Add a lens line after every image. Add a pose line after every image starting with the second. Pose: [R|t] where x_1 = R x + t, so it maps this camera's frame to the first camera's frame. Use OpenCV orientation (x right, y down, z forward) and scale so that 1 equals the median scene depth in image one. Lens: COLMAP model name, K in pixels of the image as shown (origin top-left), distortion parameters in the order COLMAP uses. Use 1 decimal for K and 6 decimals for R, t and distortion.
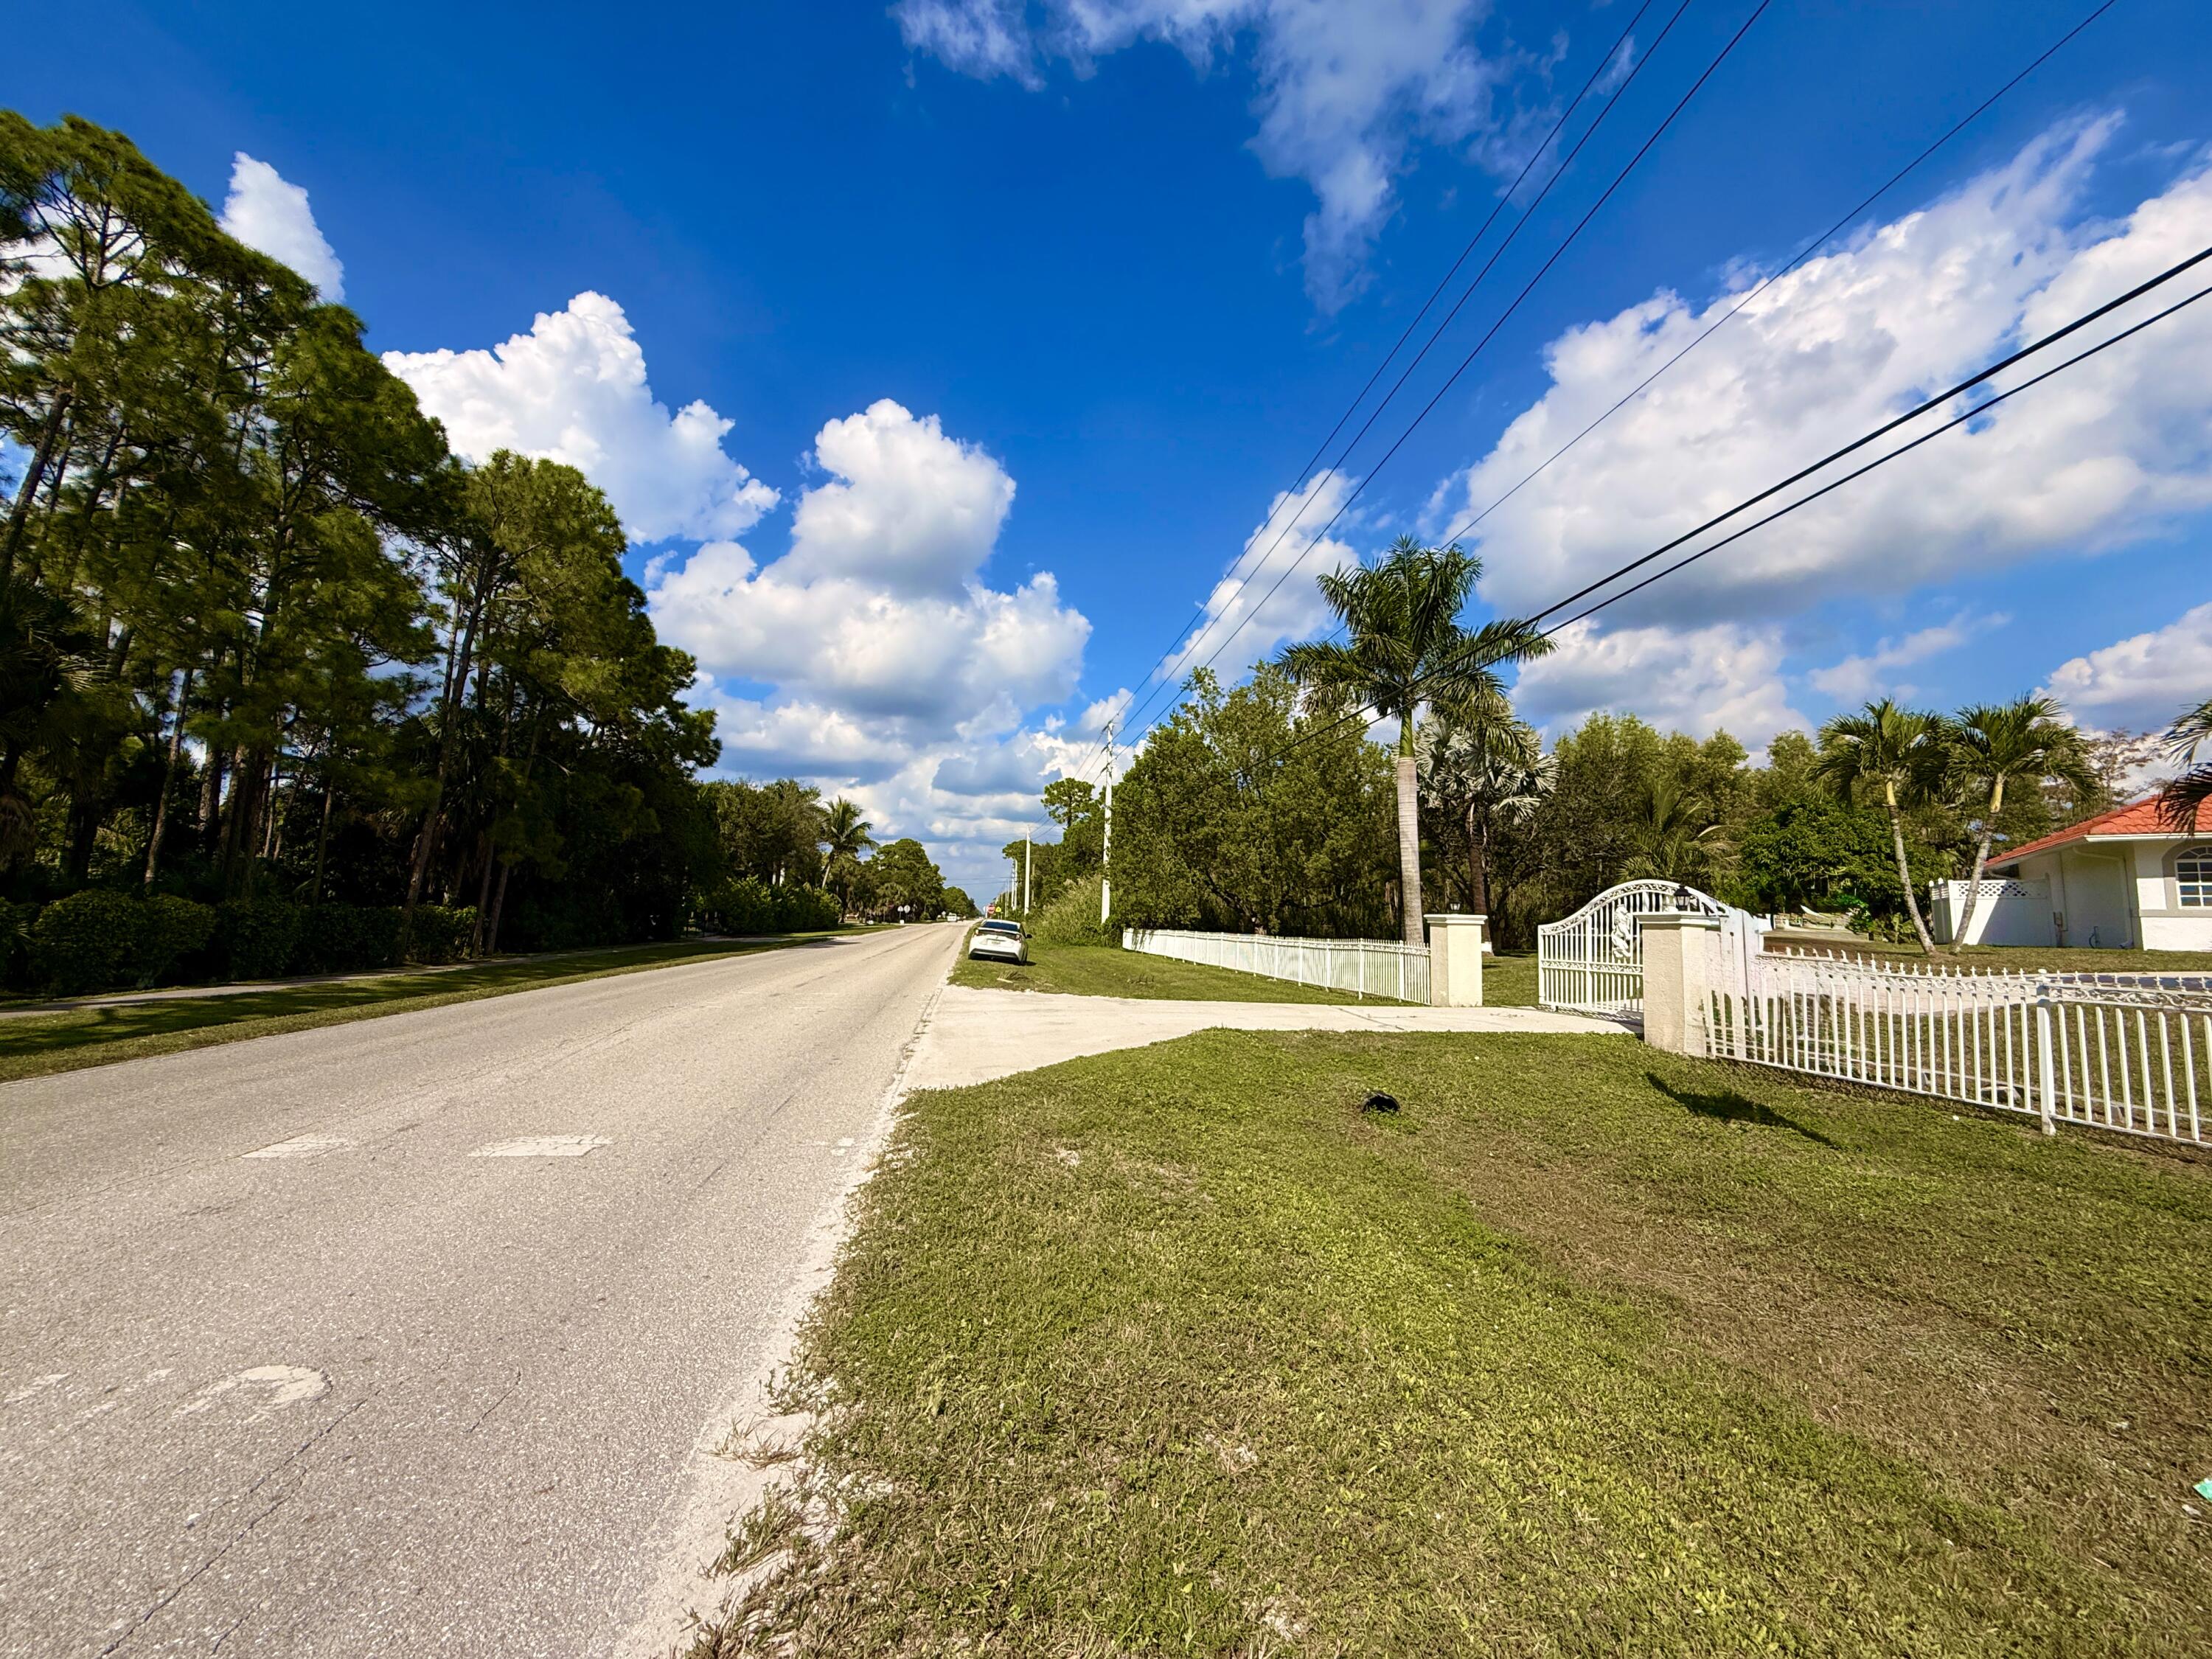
lens RADIAL K [[879.0, 0, 1096.9], [0, 879.0, 828.2], [0, 0, 1]] dist [-0.002594, 0.000214]
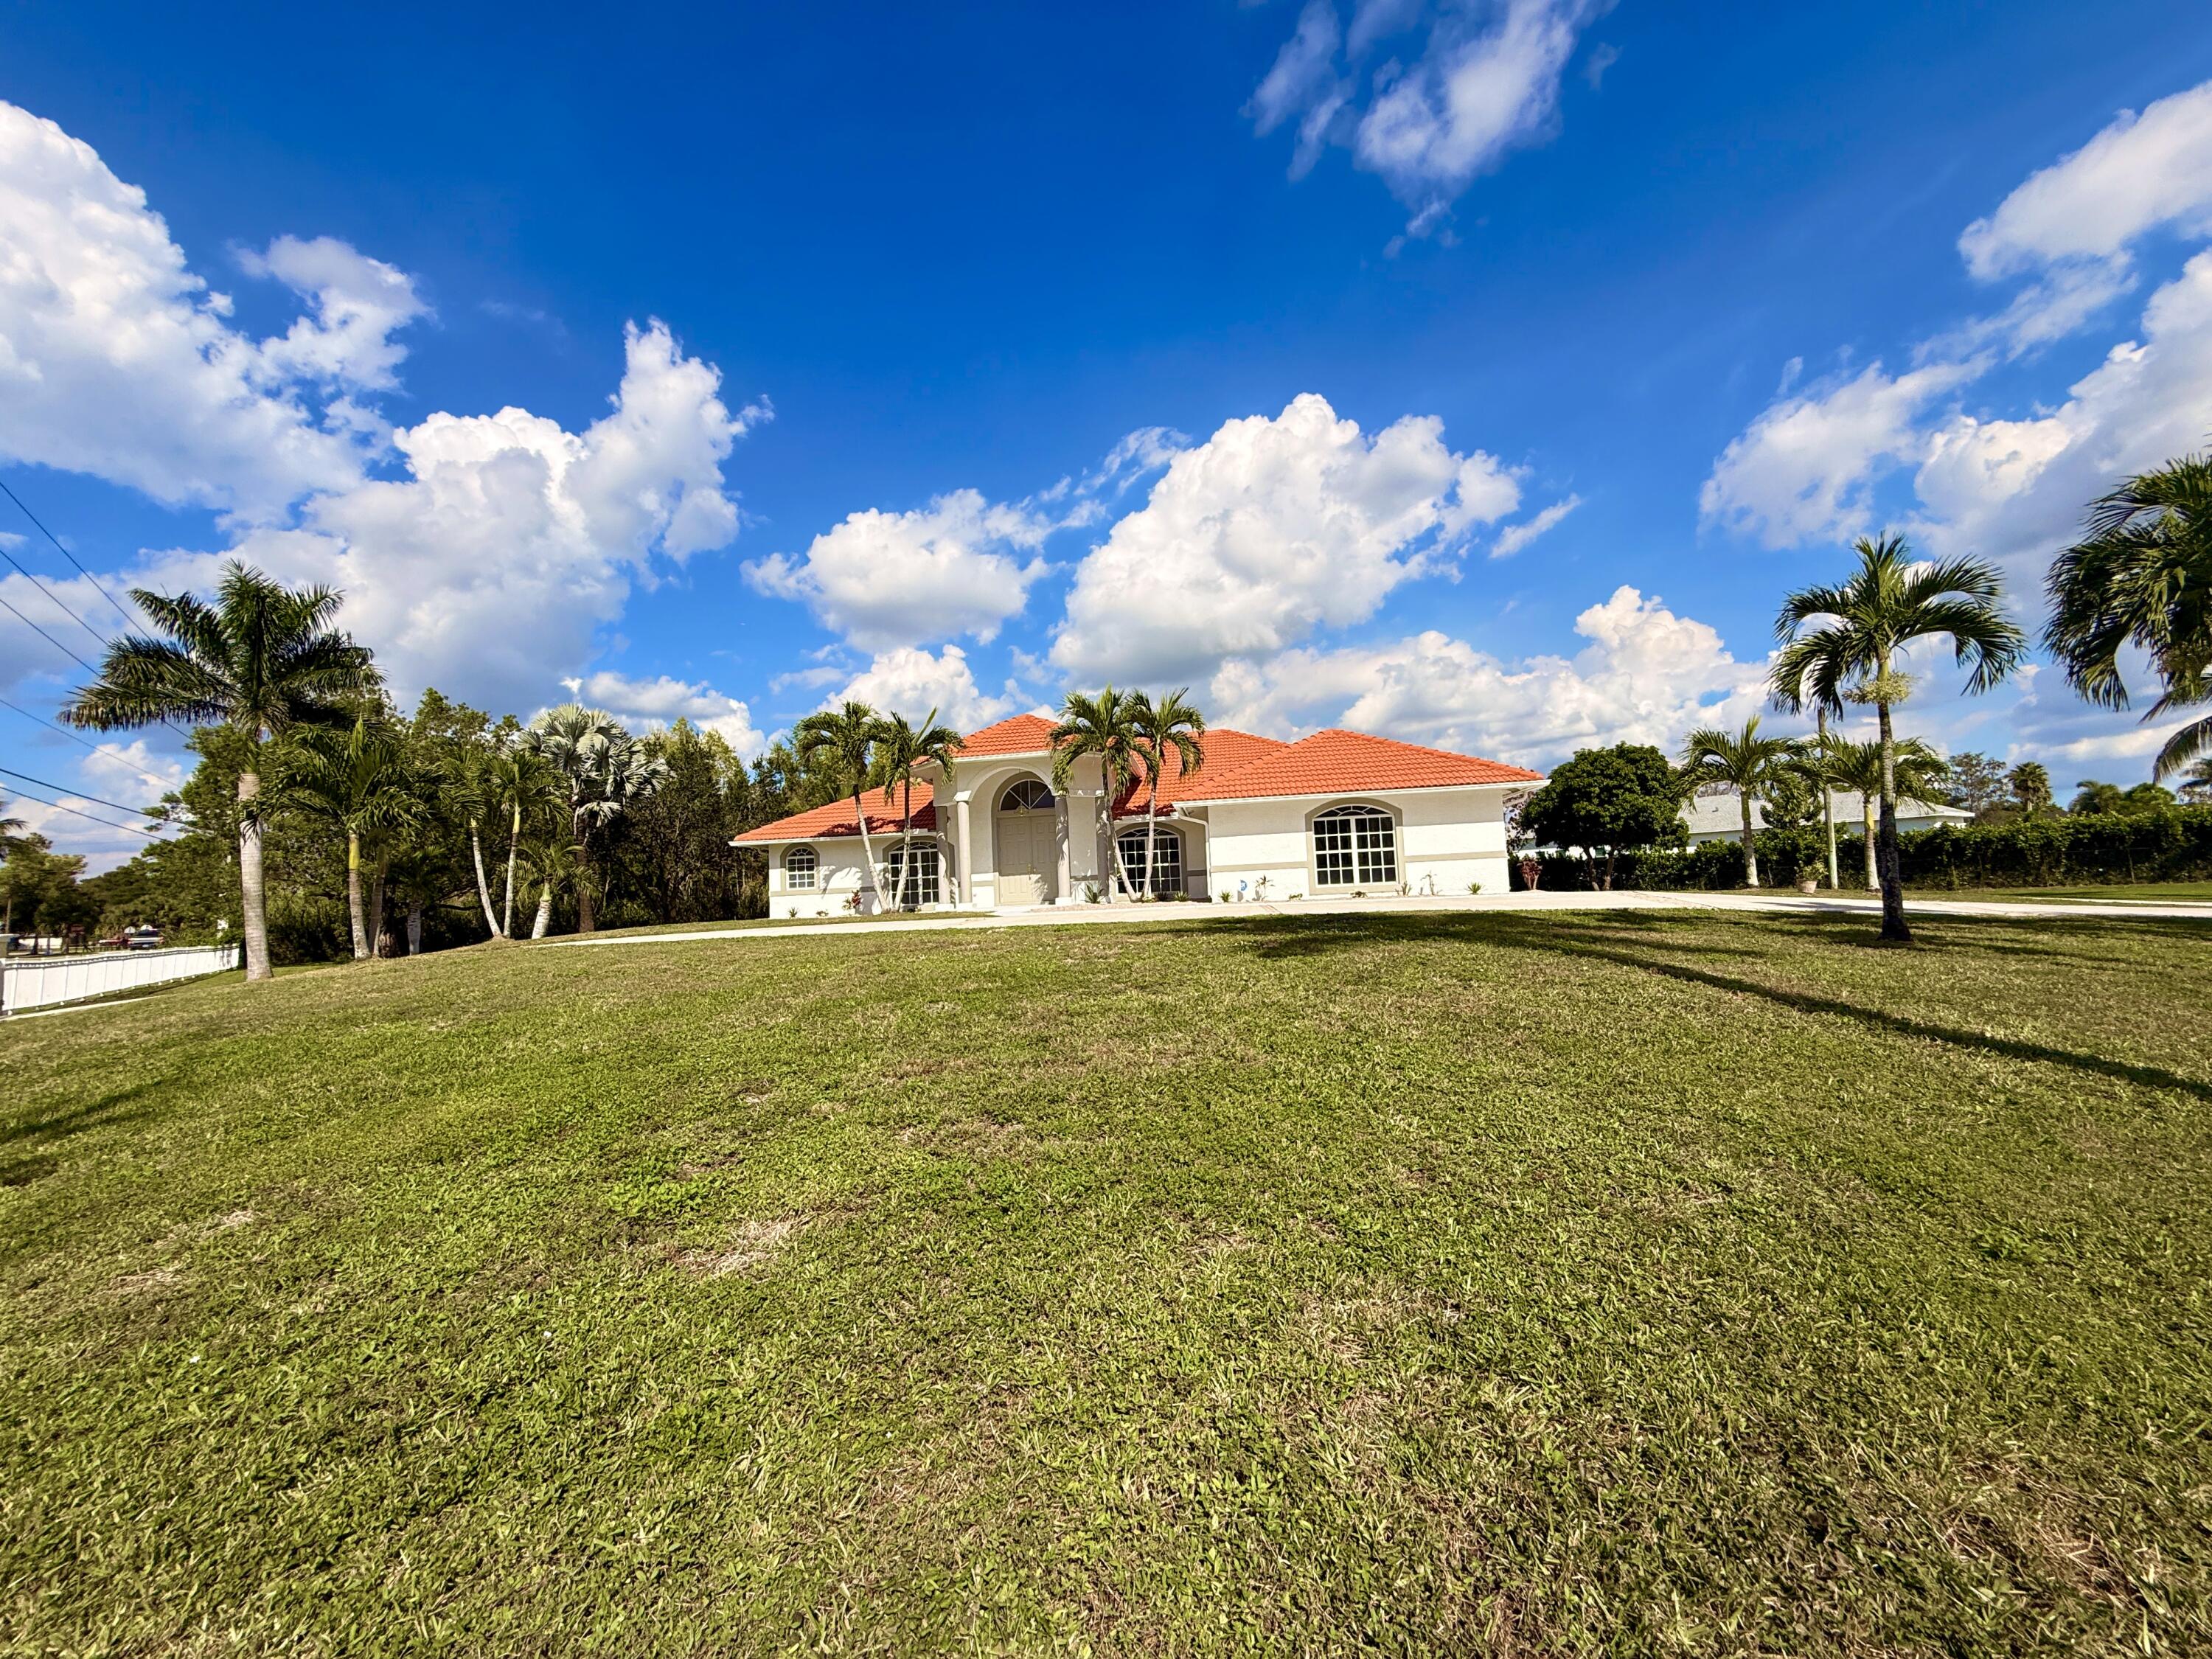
lens RADIAL K [[879.0, 0, 1100.8], [0, 879.0, 836.7], [0, 0, 1]] dist [-0.002594, 0.000214]
pose [[0.868659, -0.015151, 0.495178, 0.958177], [0.004894, 0.999746, 0.022003, -0.028368], [-0.495386, -0.016690, 0.868513, -0.558314]]
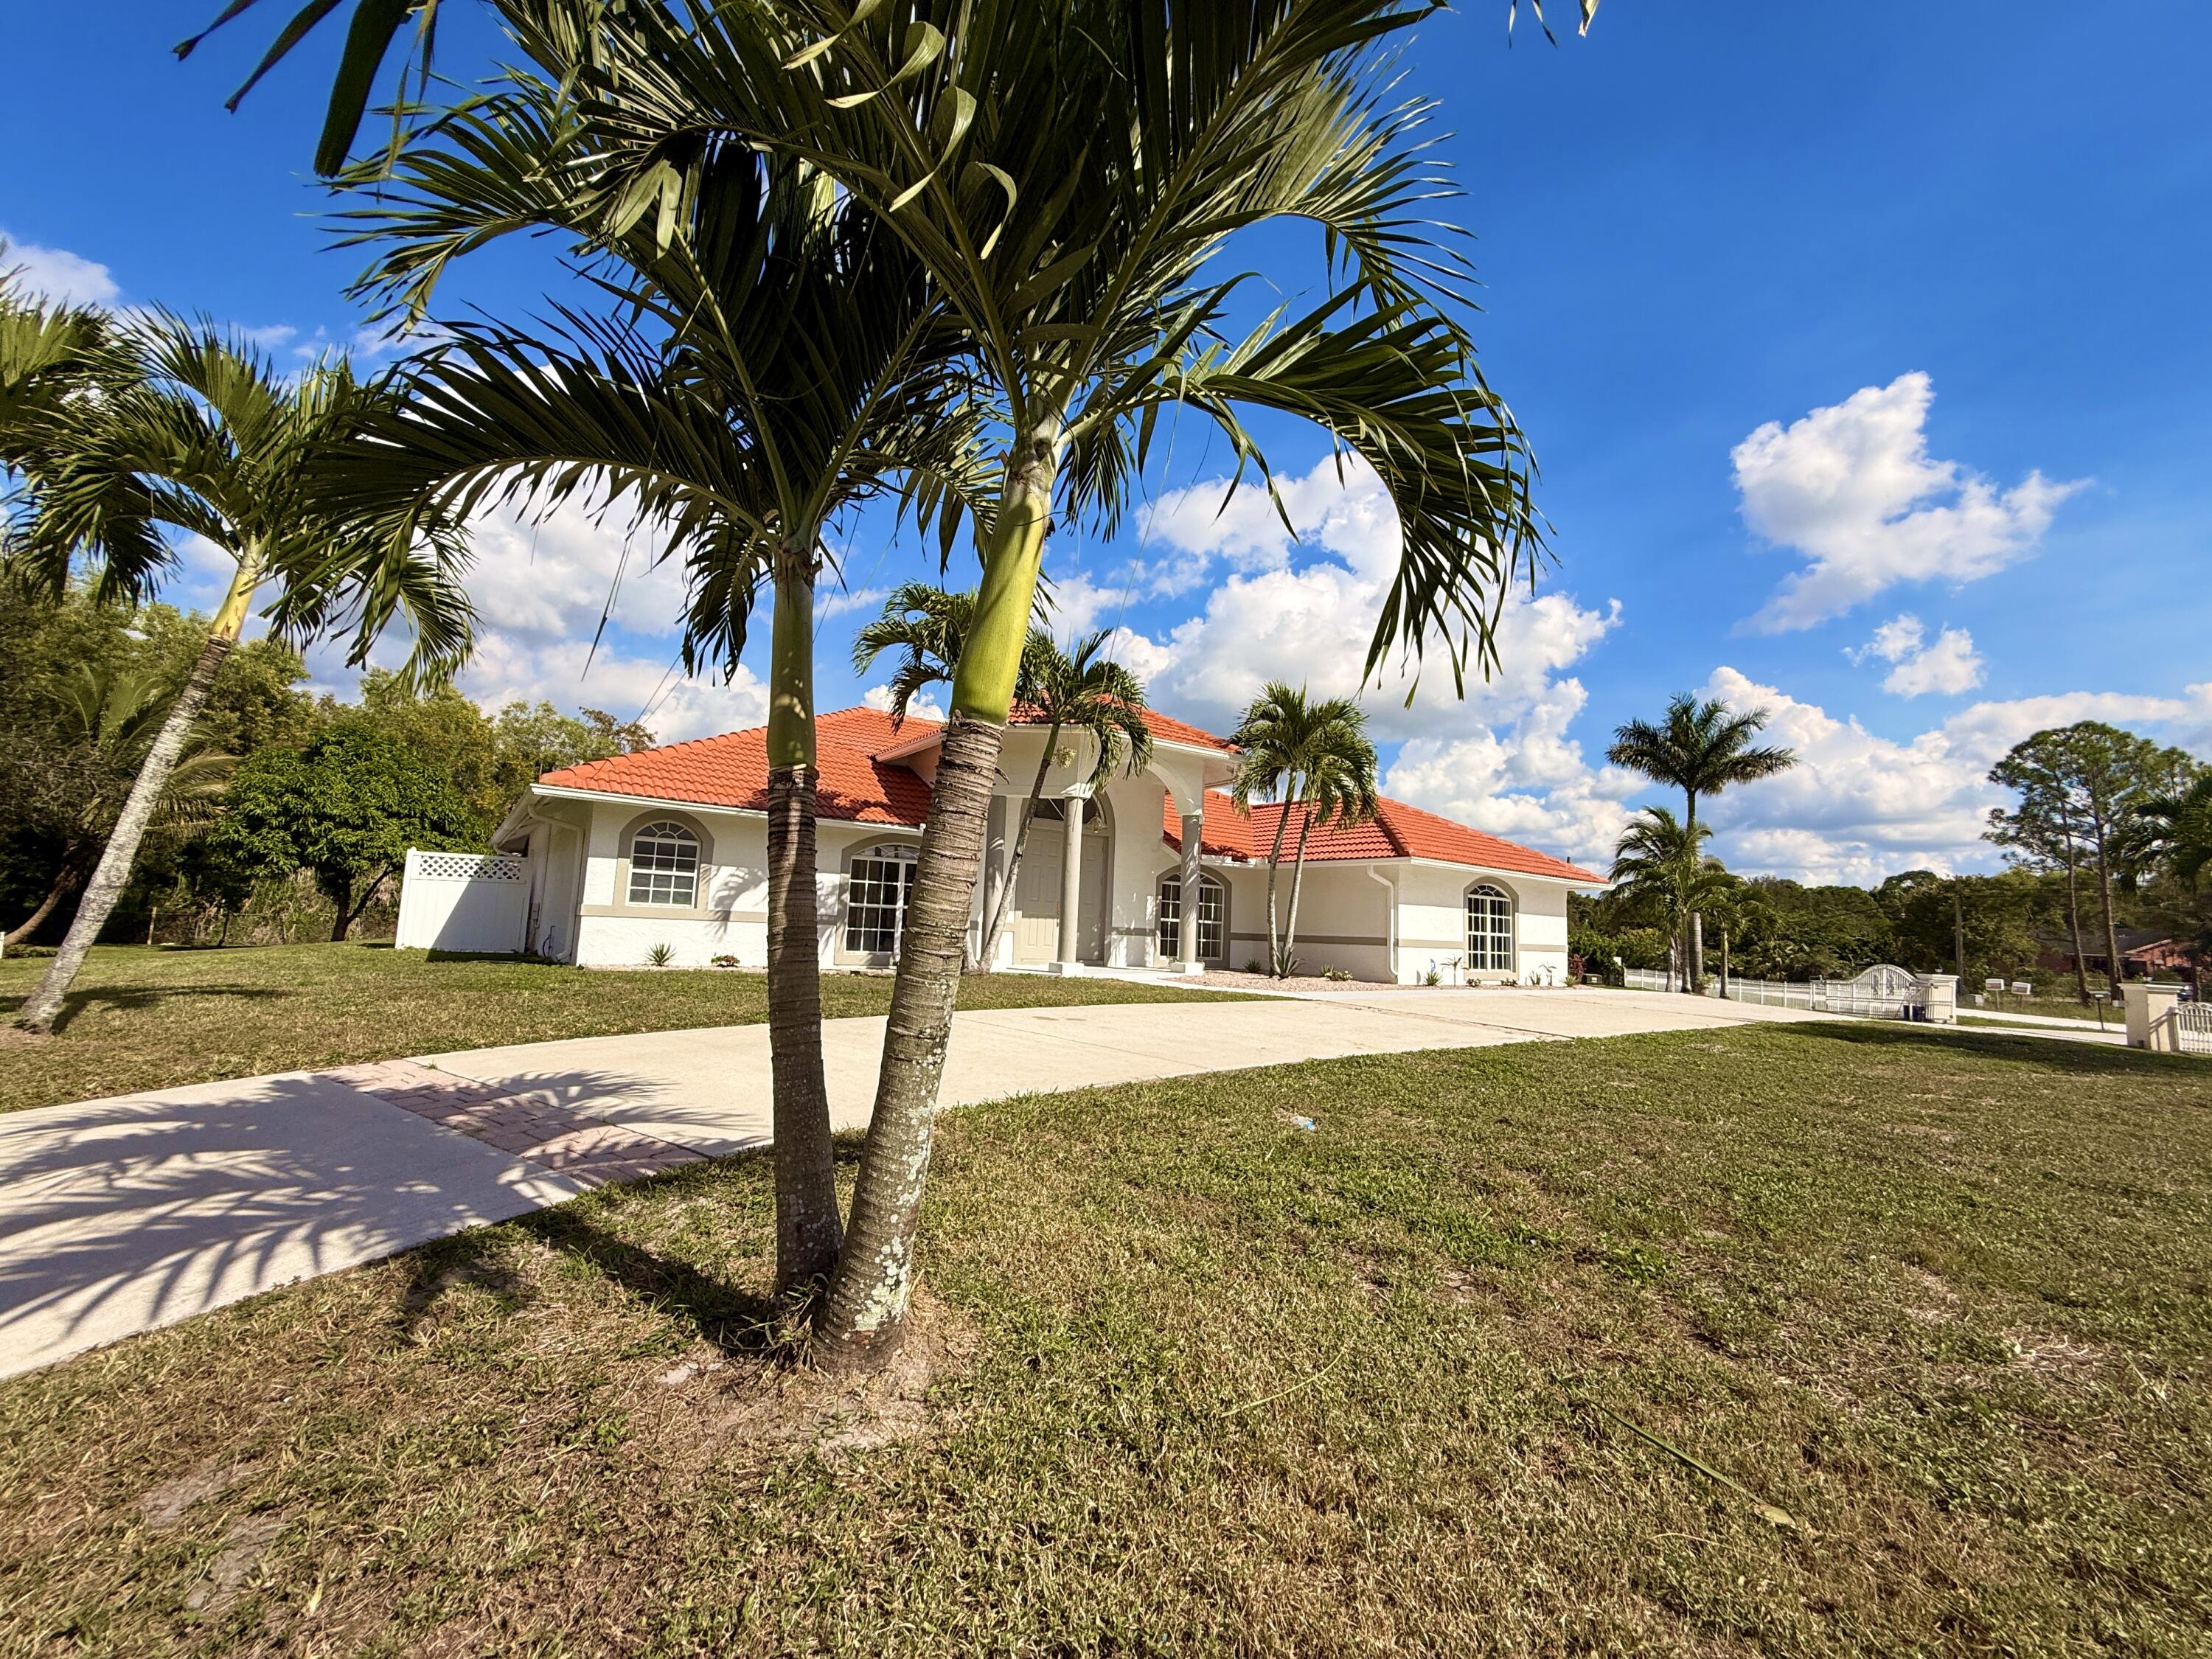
lens RADIAL K [[879.0, 0, 1109.3], [0, 879.0, 826.0], [0, 0, 1]] dist [-0.002594, 0.000214]
pose [[0.260615, 0.111644, 0.958966, 0.646436], [-0.133748, 0.987888, -0.078663, 0.032846], [-0.956134, -0.107758, 0.272391, 0.437980]]
